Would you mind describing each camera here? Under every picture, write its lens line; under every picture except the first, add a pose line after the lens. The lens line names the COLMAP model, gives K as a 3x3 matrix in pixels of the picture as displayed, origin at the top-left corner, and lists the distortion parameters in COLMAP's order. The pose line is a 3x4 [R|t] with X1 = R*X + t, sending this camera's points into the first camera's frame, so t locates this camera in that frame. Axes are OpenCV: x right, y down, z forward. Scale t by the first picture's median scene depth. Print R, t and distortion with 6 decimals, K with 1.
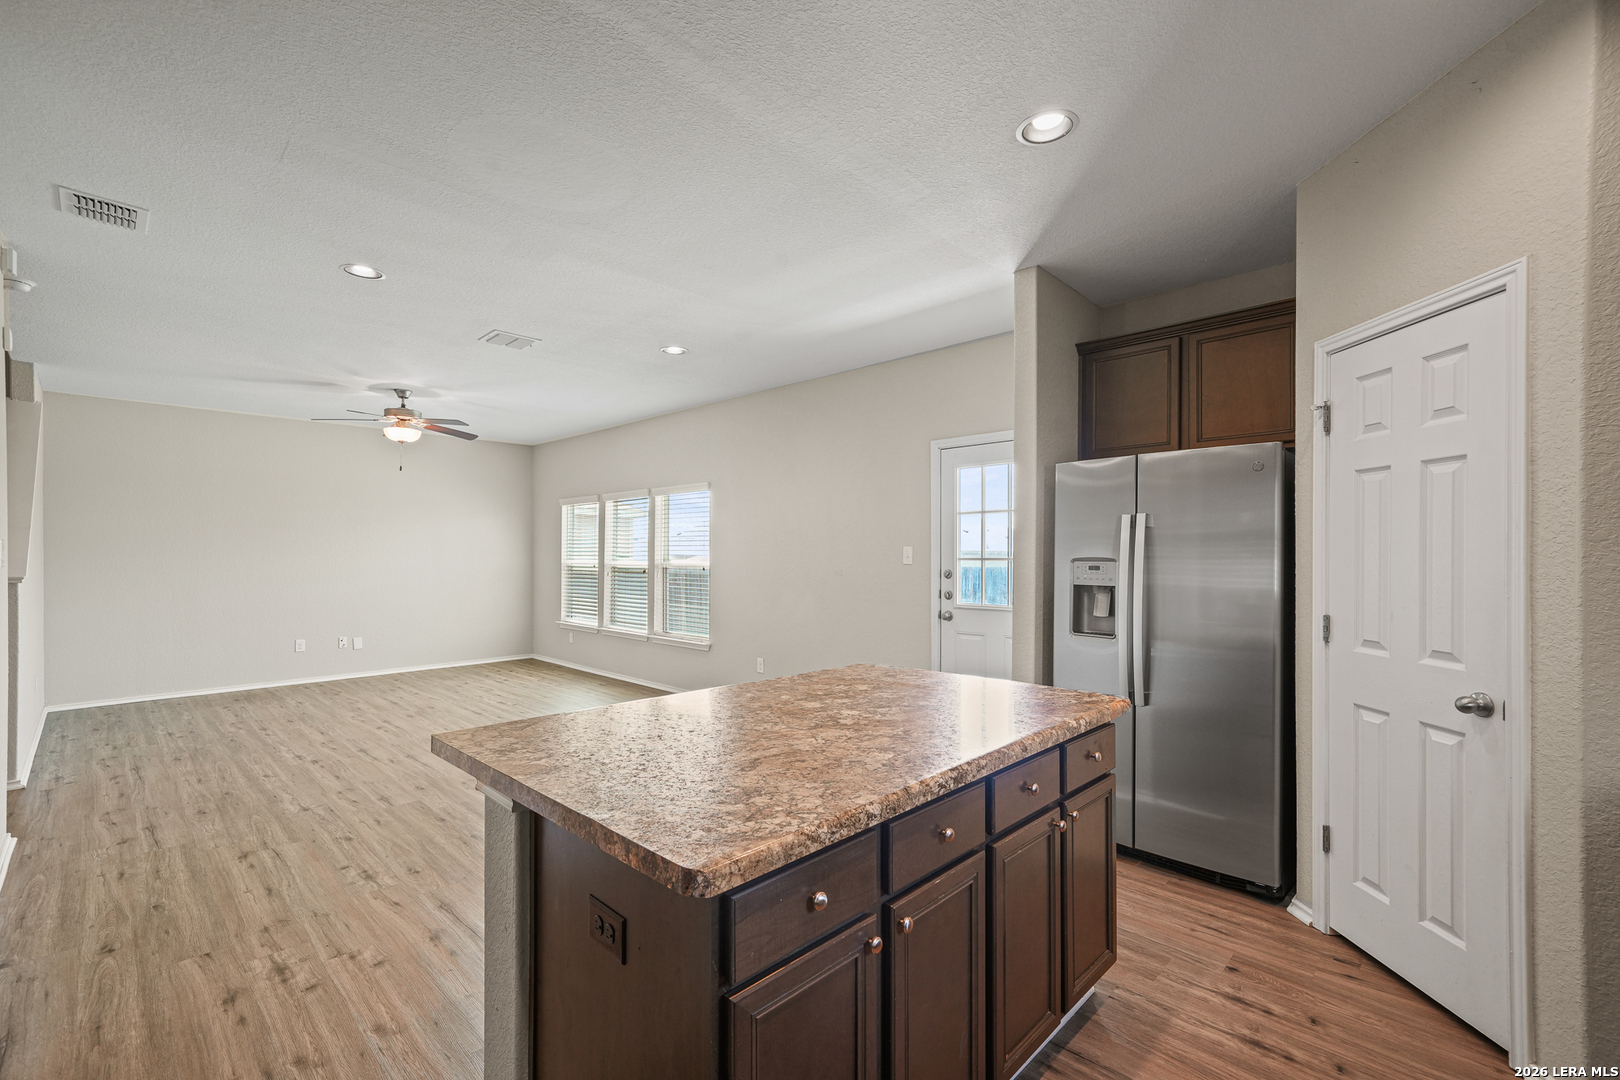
lens RADIAL K [[697.8, 0, 810.1], [0, 697.8, 555.0], [0, 0, 1]] dist [0.005181, 0.001361]
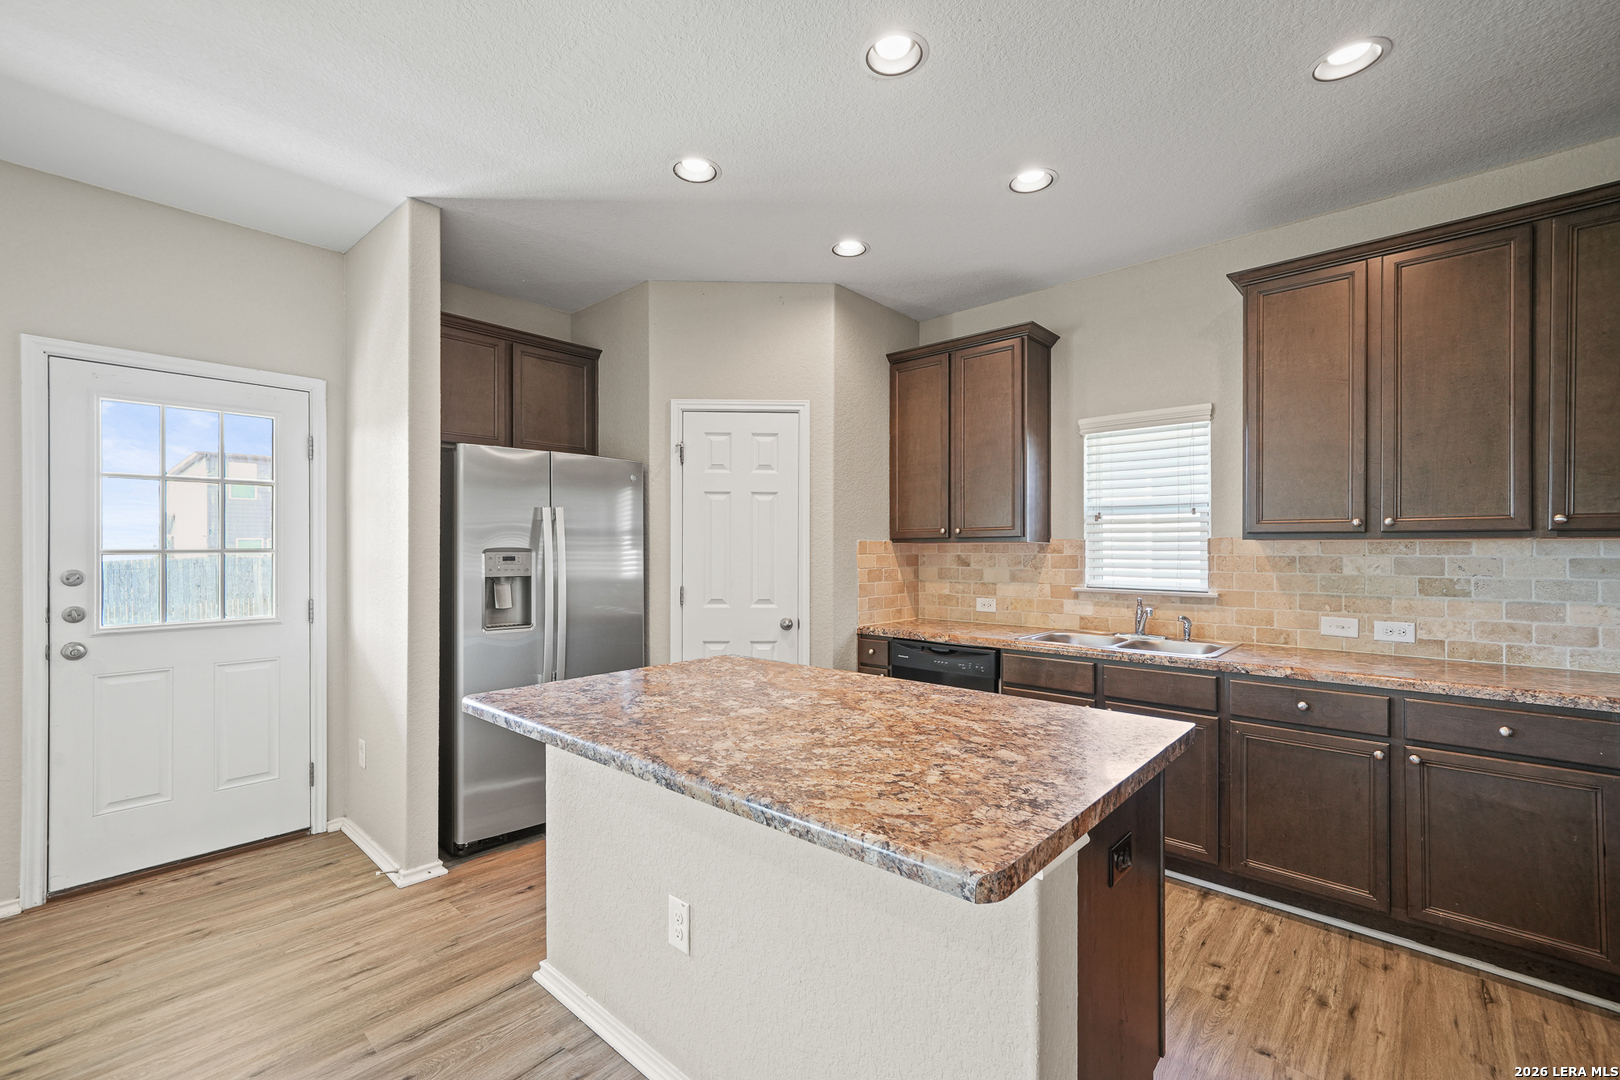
lens RADIAL K [[685.6, 0, 801.0], [0, 685.6, 547.2], [0, 0, 1]] dist [-0.002565, 0.003509]
pose [[-0.026416, 0.001231, 0.999650, -0.574556], [0.000457, 0.999999, -0.001220, 0.003910], [-0.999651, 0.000425, -0.026417, 0.629363]]
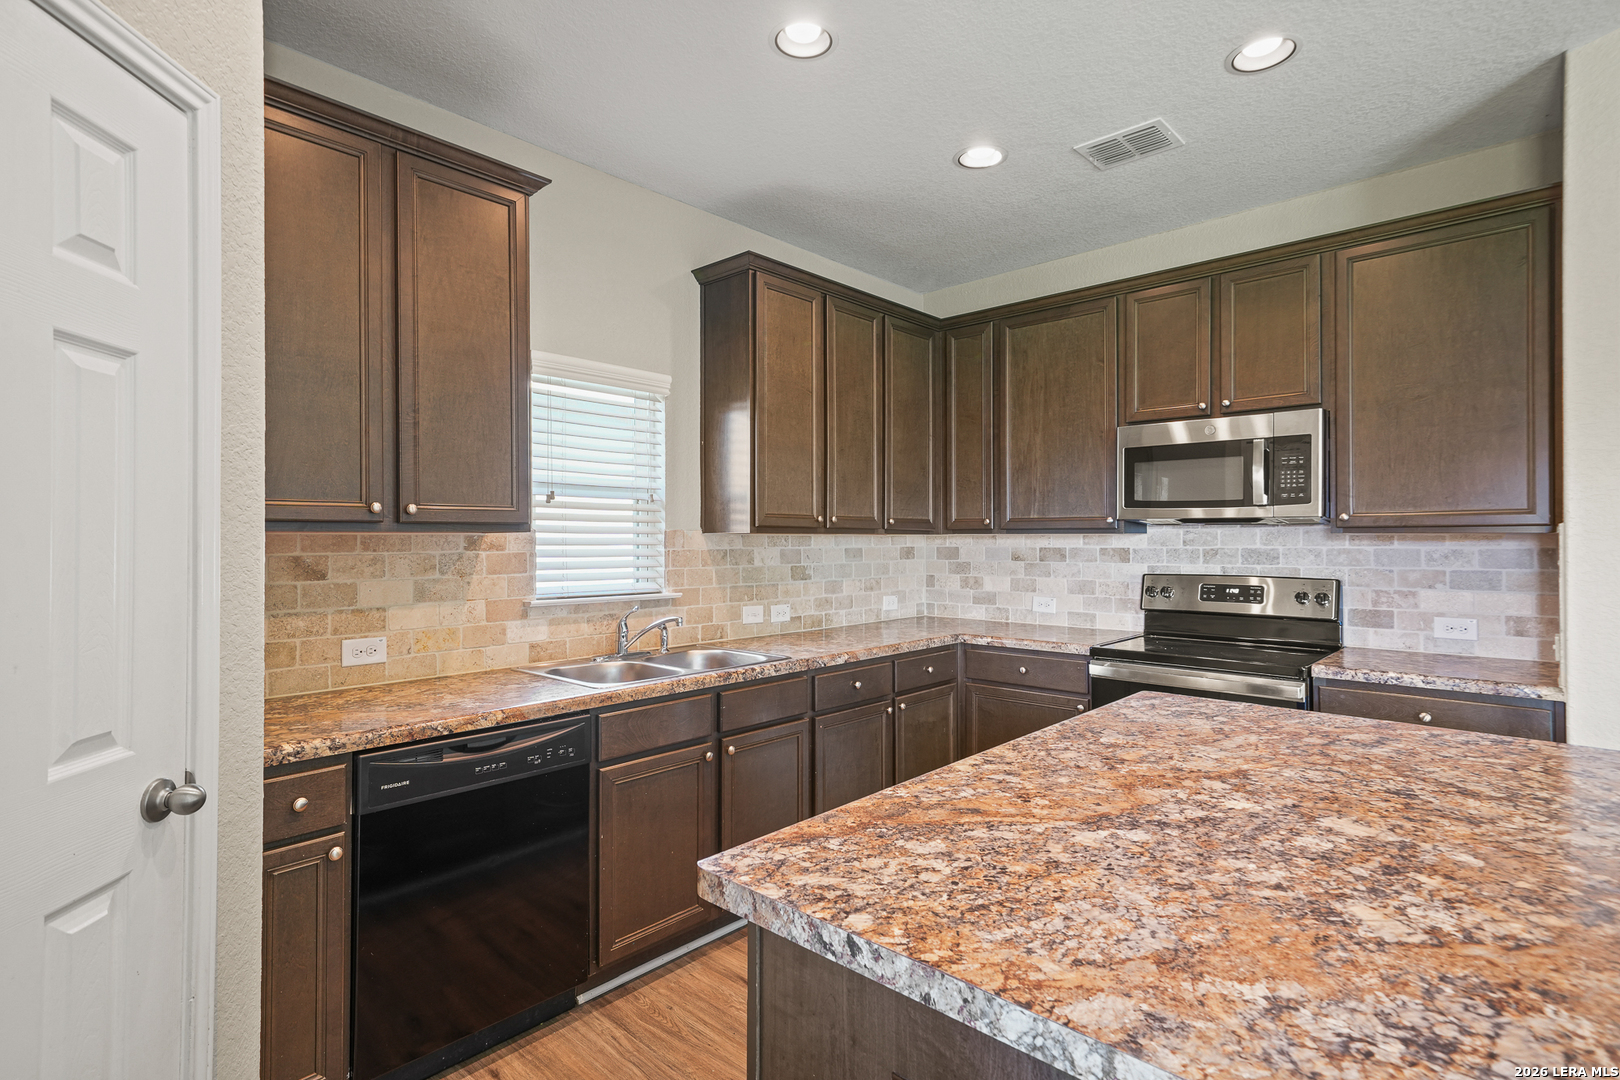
lens RADIAL K [[802.9, 0, 809.0], [0, 802.9, 533.7], [0, 0, 1]] dist [0.018046, 0.000471]
pose [[-0.999687, -0.000896, -0.025000, 0.274886], [-0.000753, 0.999983, -0.005738, -0.000272], [0.025005, -0.005717, -0.999671, 1.045989]]
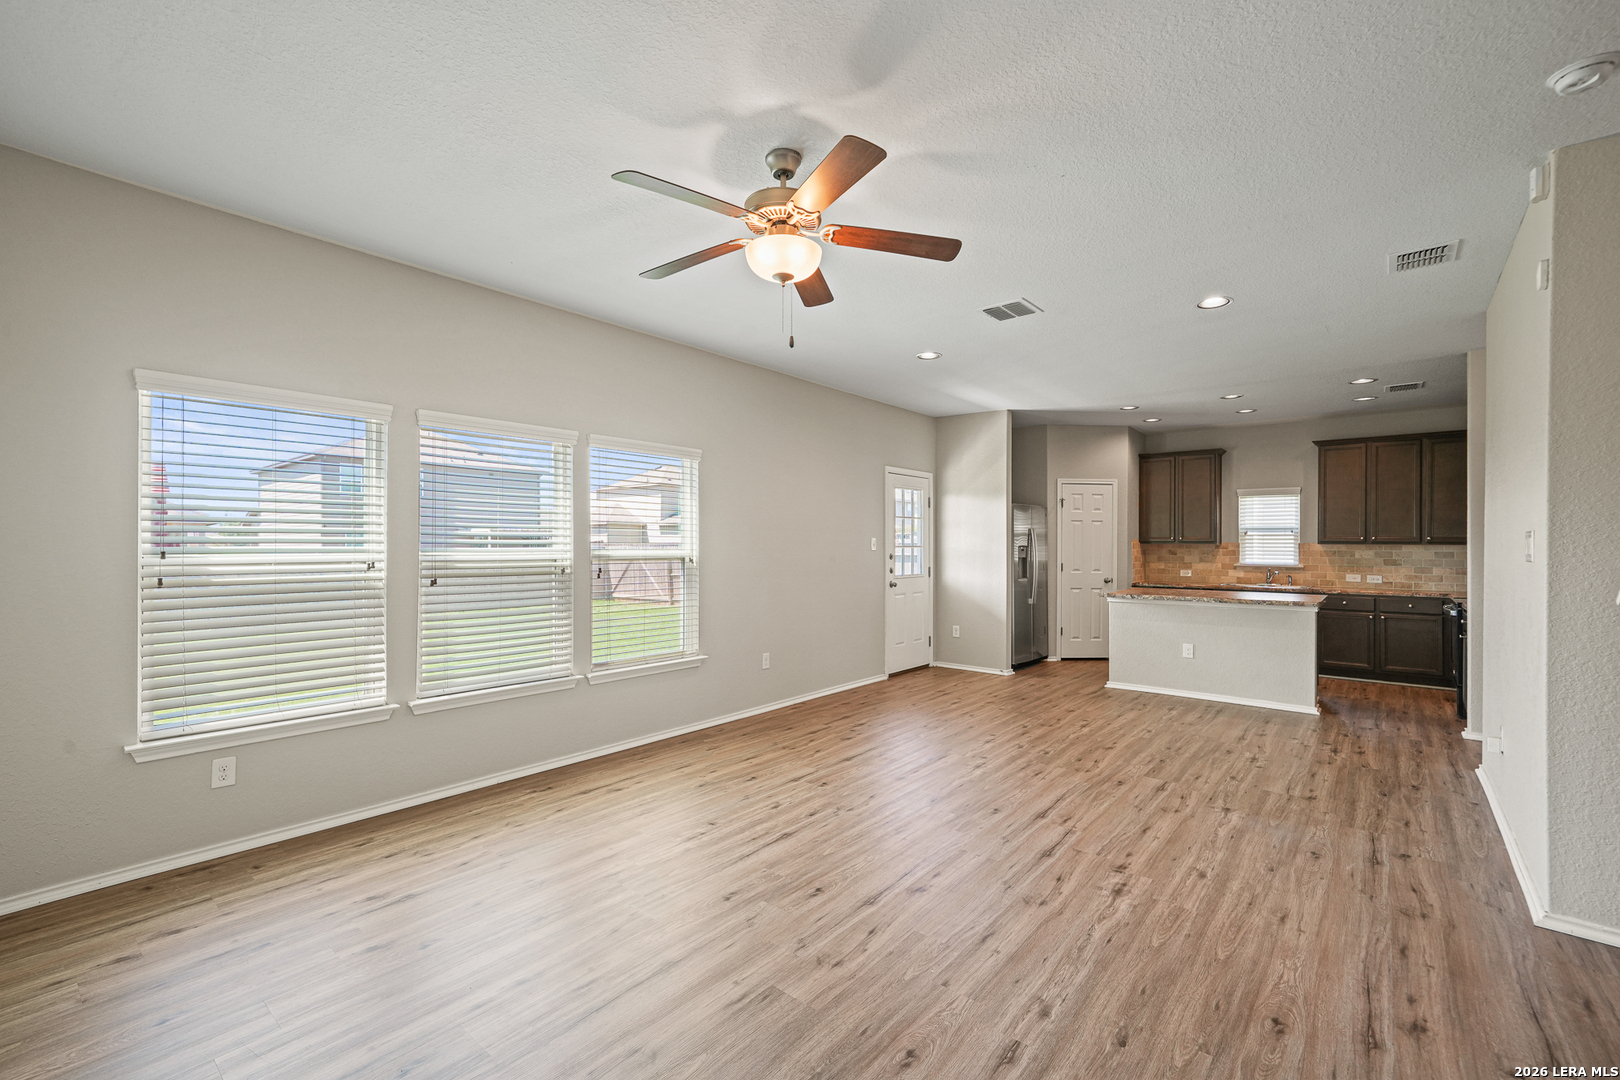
lens RADIAL K [[693.6, 0, 808.3], [0, 693.6, 541.0], [0, 0, 1]] dist [0.006147, 0.000596]
pose [[-0.078339, 0.003199, 0.996922, -1.924154], [-0.005241, 0.999980, -0.003620, 0.000357], [-0.996913, -0.005508, -0.078321, 1.949060]]
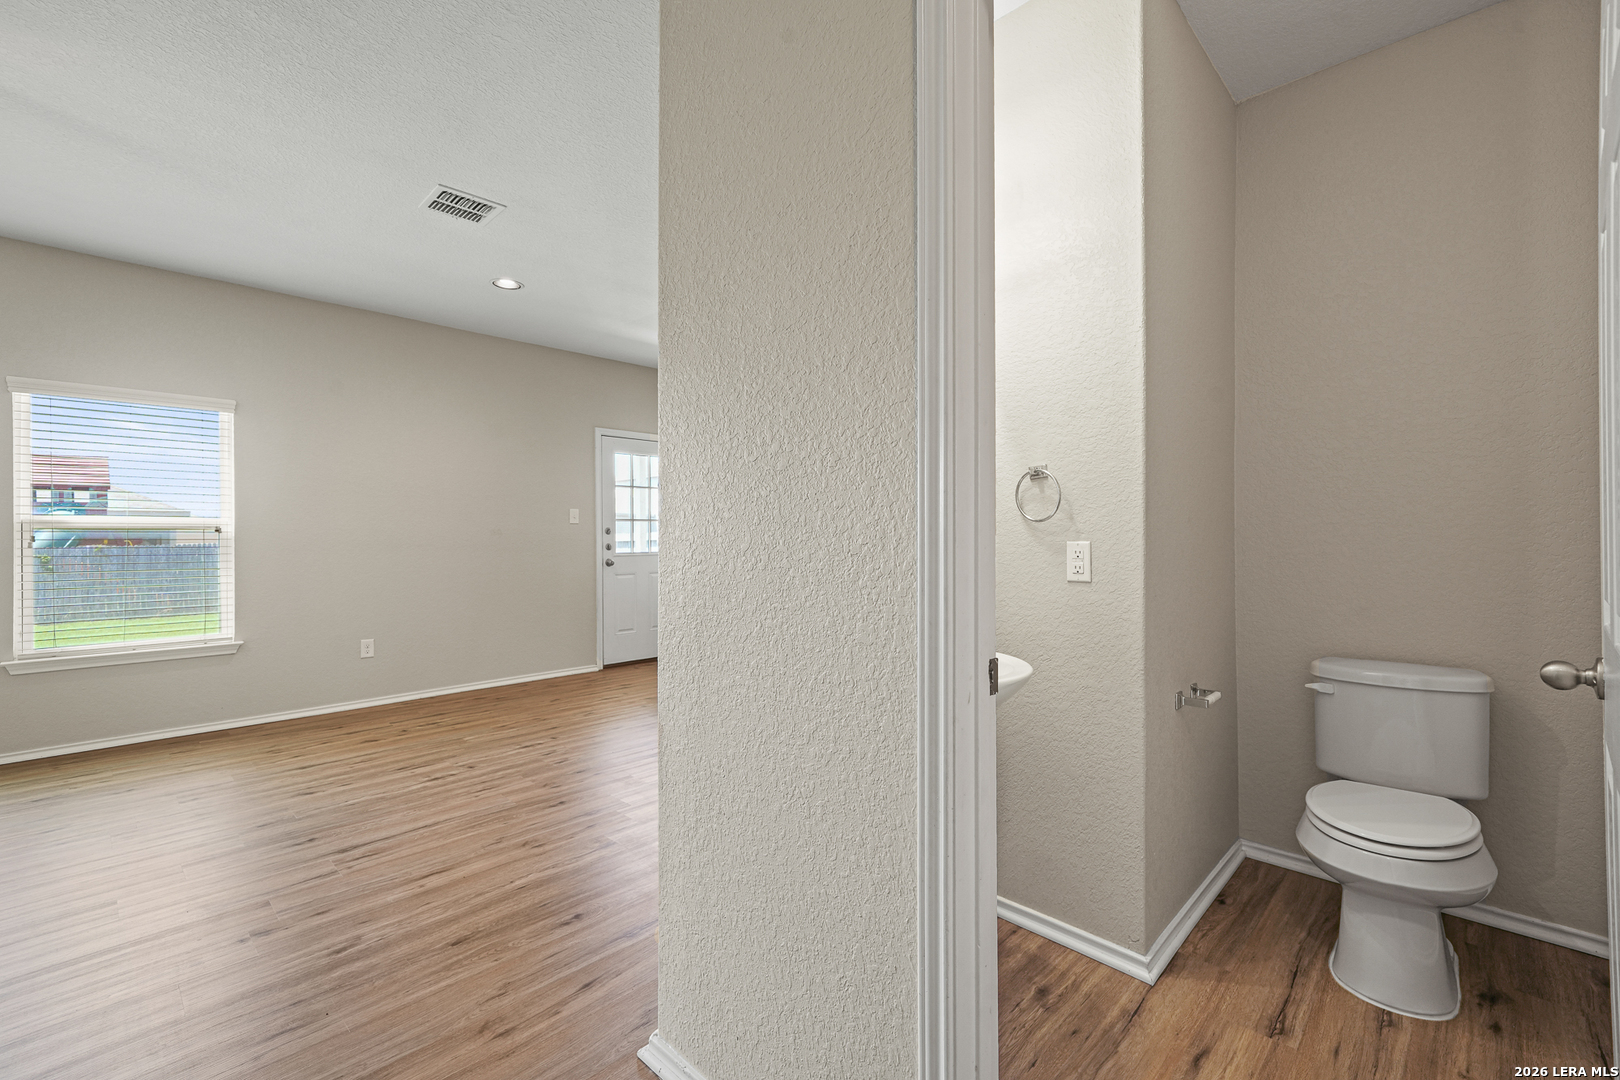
lens RADIAL K [[700.1, 0, 812.2], [0, 700.1, 531.9], [0, 0, 1]] dist [0.006069, 0.000198]
pose [[-0.006972, 0.004853, 0.999964, -1.700936], [0.003532, 0.999982, -0.004828, 0.055559], [-0.999969, 0.003498, -0.006989, 0.939516]]
